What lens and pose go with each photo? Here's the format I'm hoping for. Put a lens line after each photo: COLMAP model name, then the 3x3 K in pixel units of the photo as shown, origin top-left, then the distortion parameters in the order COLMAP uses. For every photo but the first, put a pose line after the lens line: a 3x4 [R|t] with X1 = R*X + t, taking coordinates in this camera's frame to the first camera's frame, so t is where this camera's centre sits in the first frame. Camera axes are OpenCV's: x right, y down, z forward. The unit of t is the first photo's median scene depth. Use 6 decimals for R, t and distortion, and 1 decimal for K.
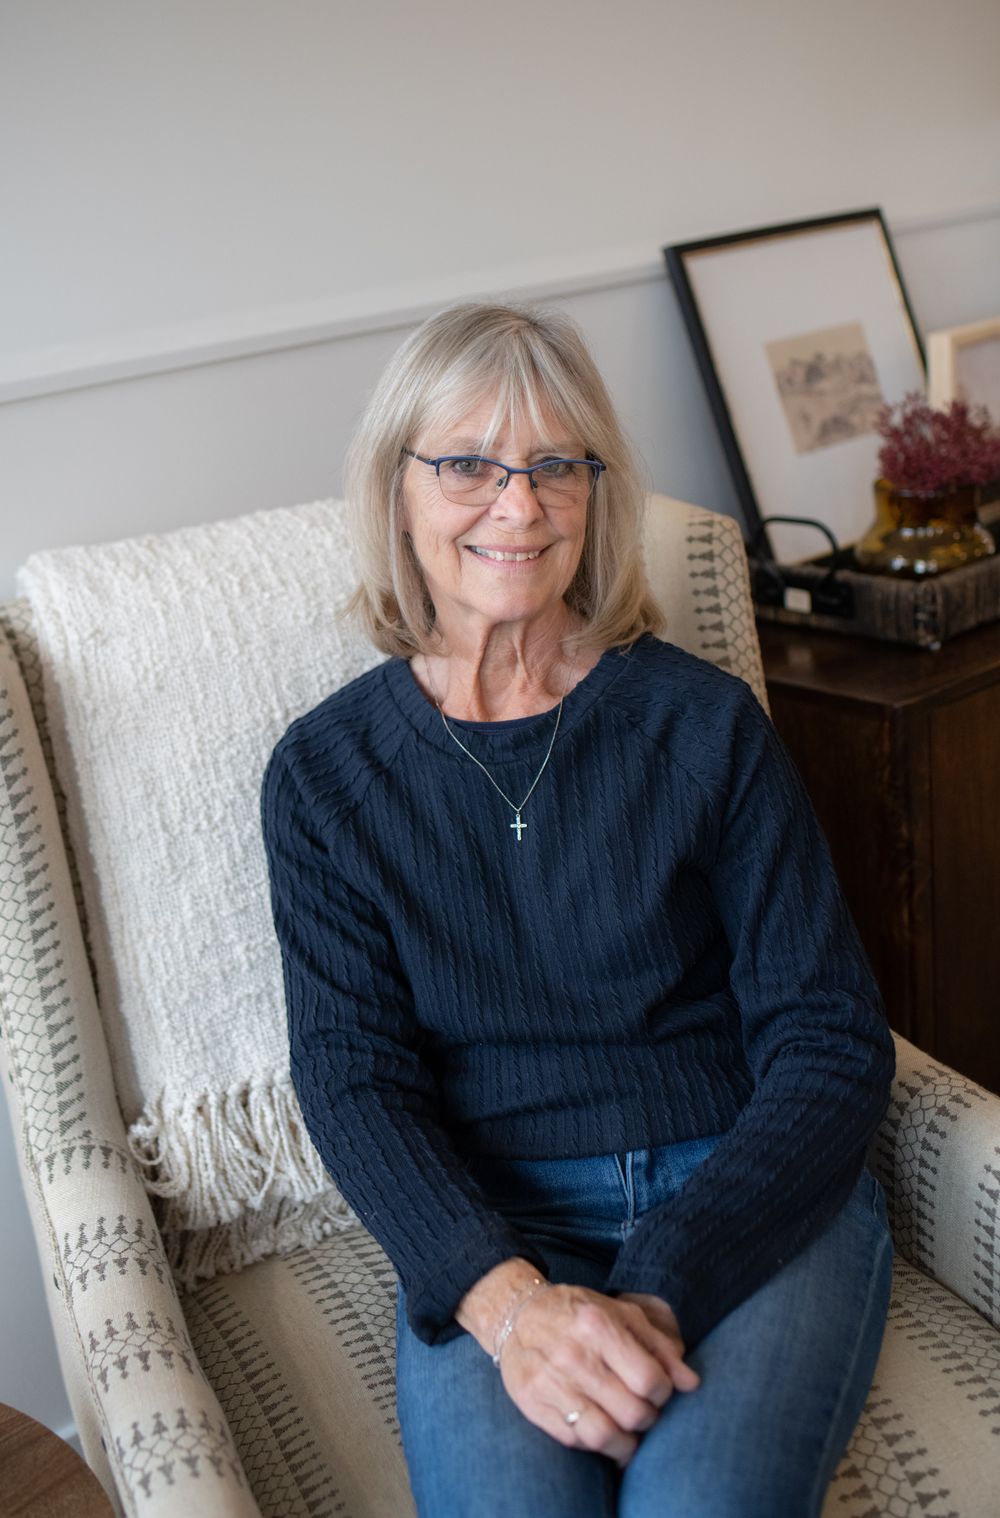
lens RADIAL K [[2000.4, 0, 505.2], [0, 2000.4, 707.9], [0, 0, 1]] dist [0.025572, -0.576828]
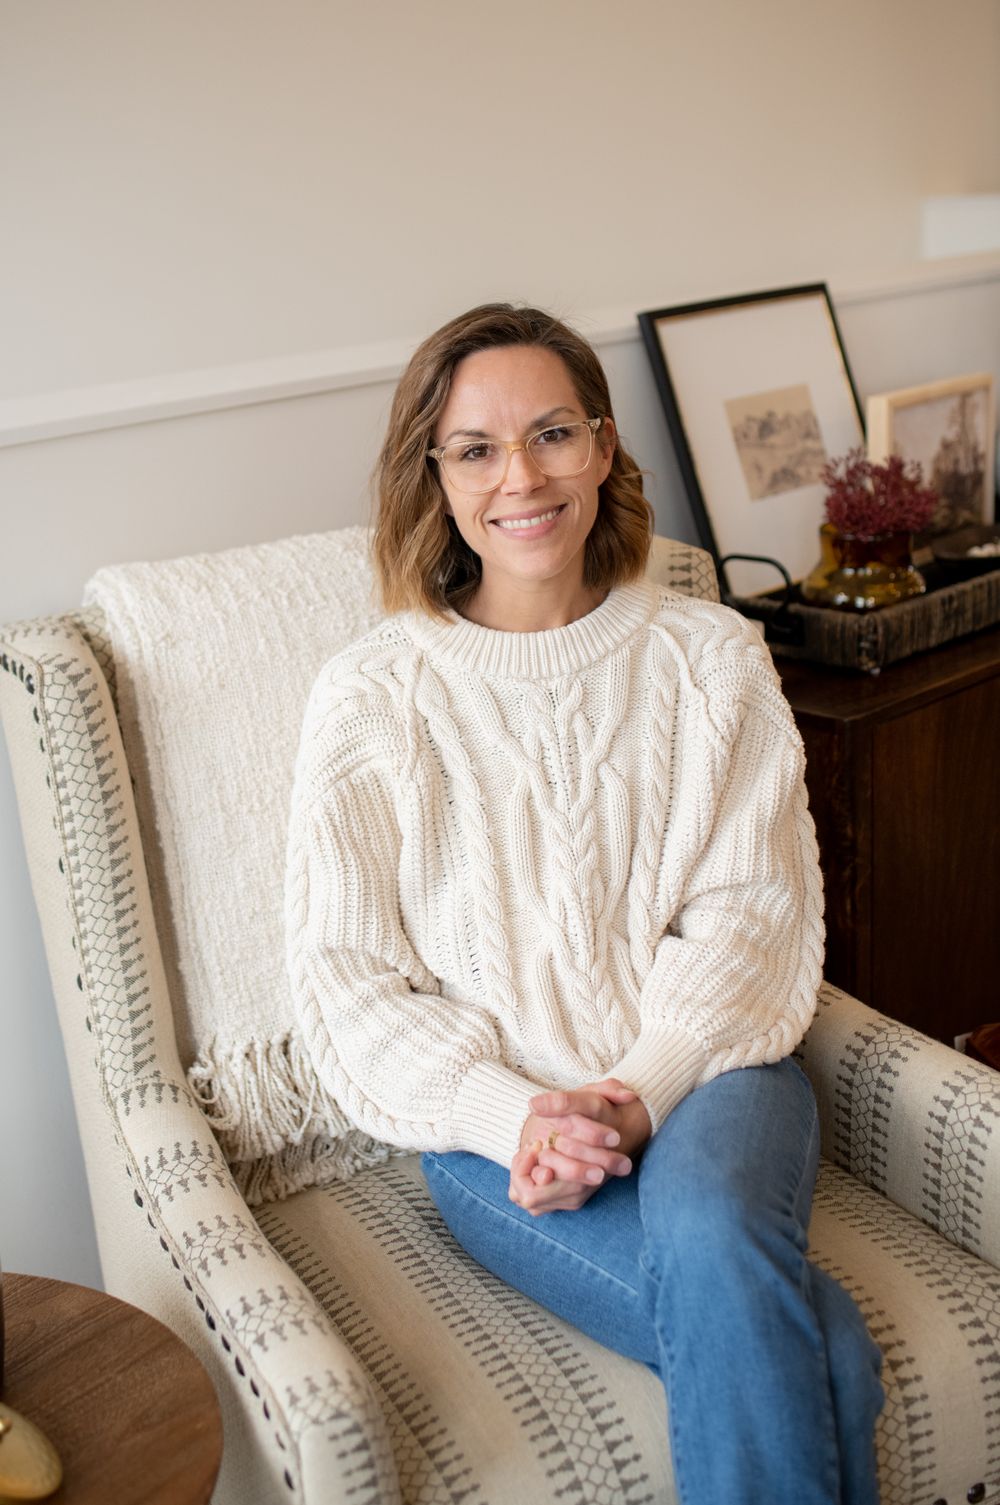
lens RADIAL K [[2081.6, 0, 493.8], [0, 2081.6, 726.5], [0, 0, 1]] dist [-0.031401, 0.081124]
pose [[0.998113, 0.017103, 0.058974, -0.085488], [-0.015749, 0.999603, -0.023353, 0.038373], [-0.059350, 0.022380, 0.997986, -0.197265]]
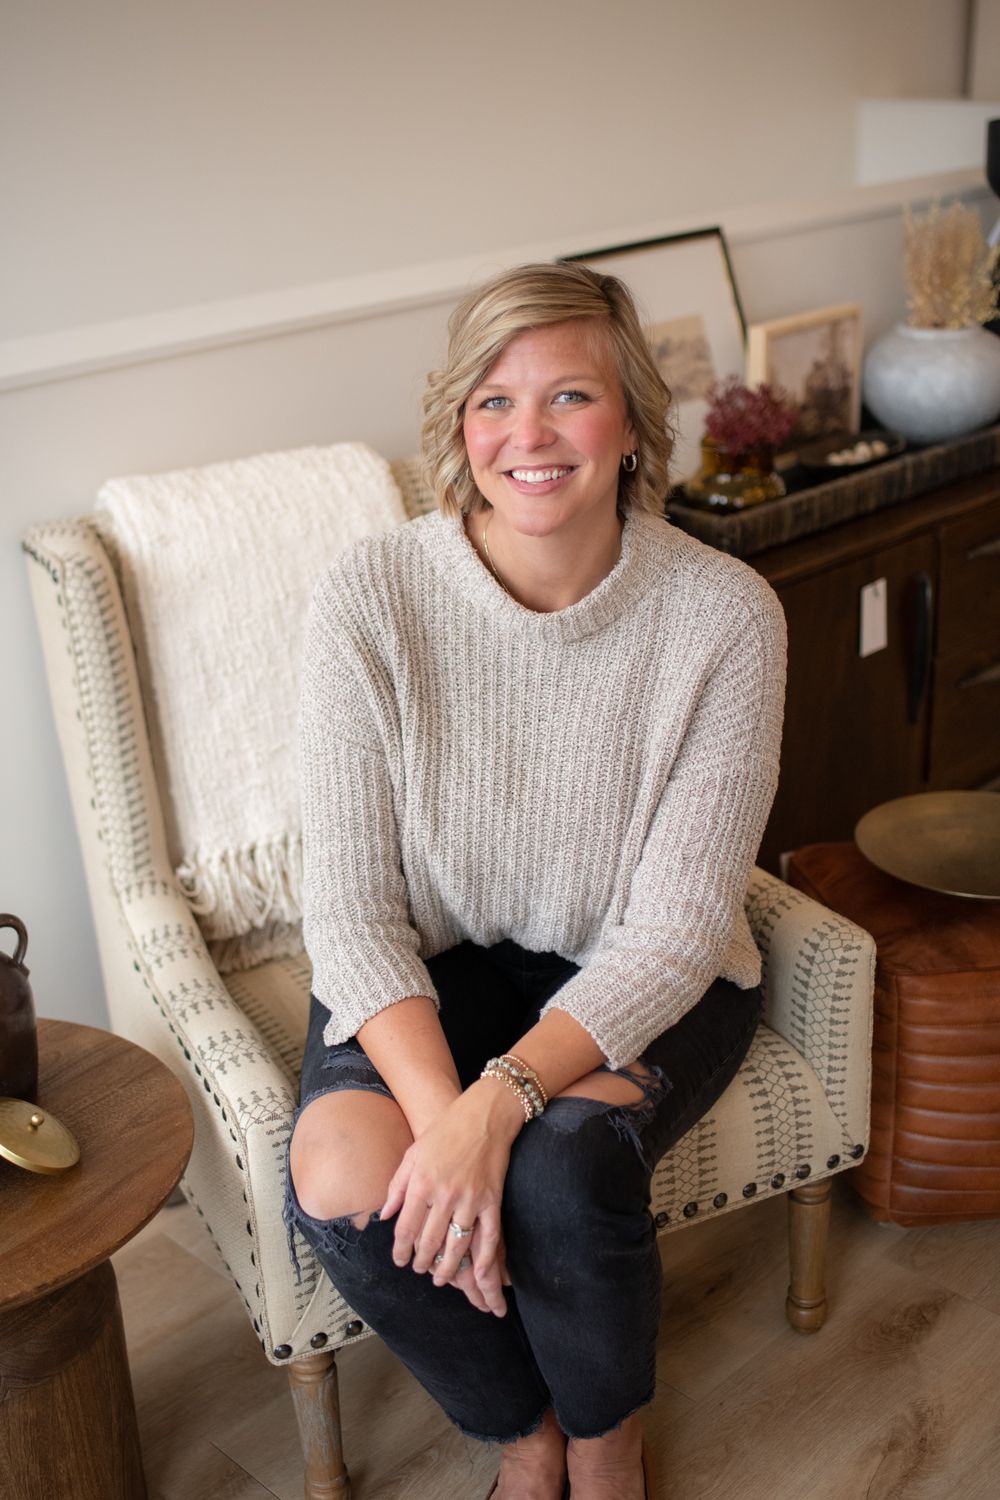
lens RADIAL K [[1972.1, 0, 500.0], [0, 1972.1, 750.0], [0, 0, 1]] dist [-0.042894, 0.039272]
pose [[0.997396, 0.031481, 0.064885, -0.043288], [-0.036863, 0.995827, 0.083488, -0.011958], [-0.061986, -0.085662, 0.994394, -0.468992]]
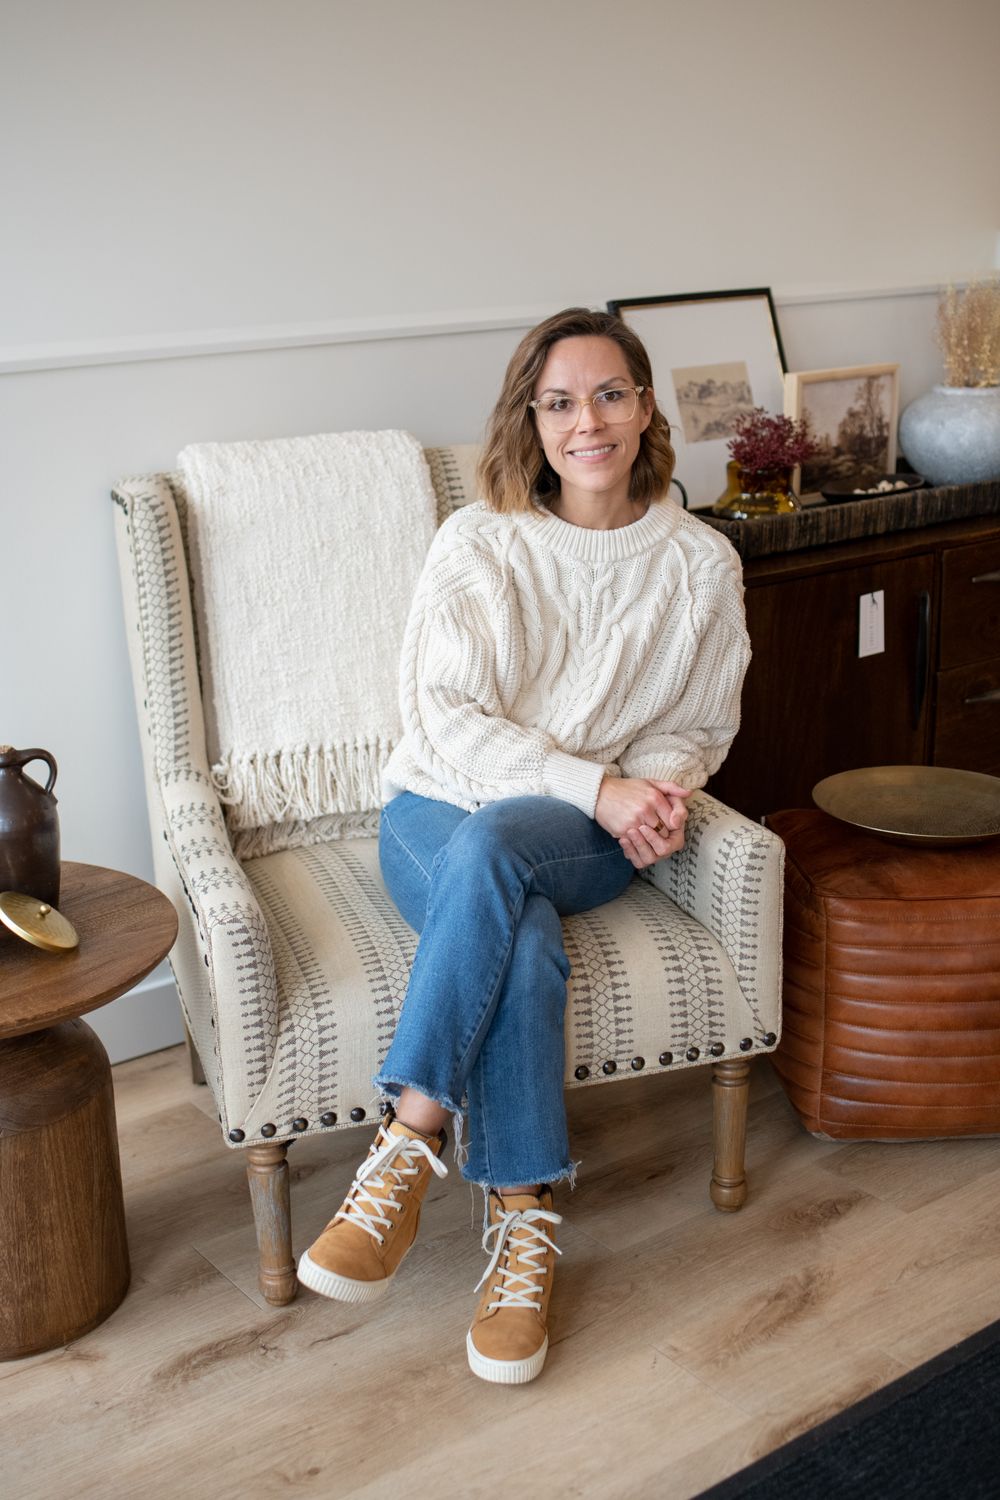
lens RADIAL K [[1972.1, 0, 500.0], [0, 1972.1, 750.0], [0, 0, 1]] dist [-0.042894, 0.039272]
pose [[0.993703, 0.092987, -0.062513, 0.170681], [-0.093065, 0.995659, 0.001672, 0.164833], [0.062397, 0.004157, 0.998043, -0.715442]]
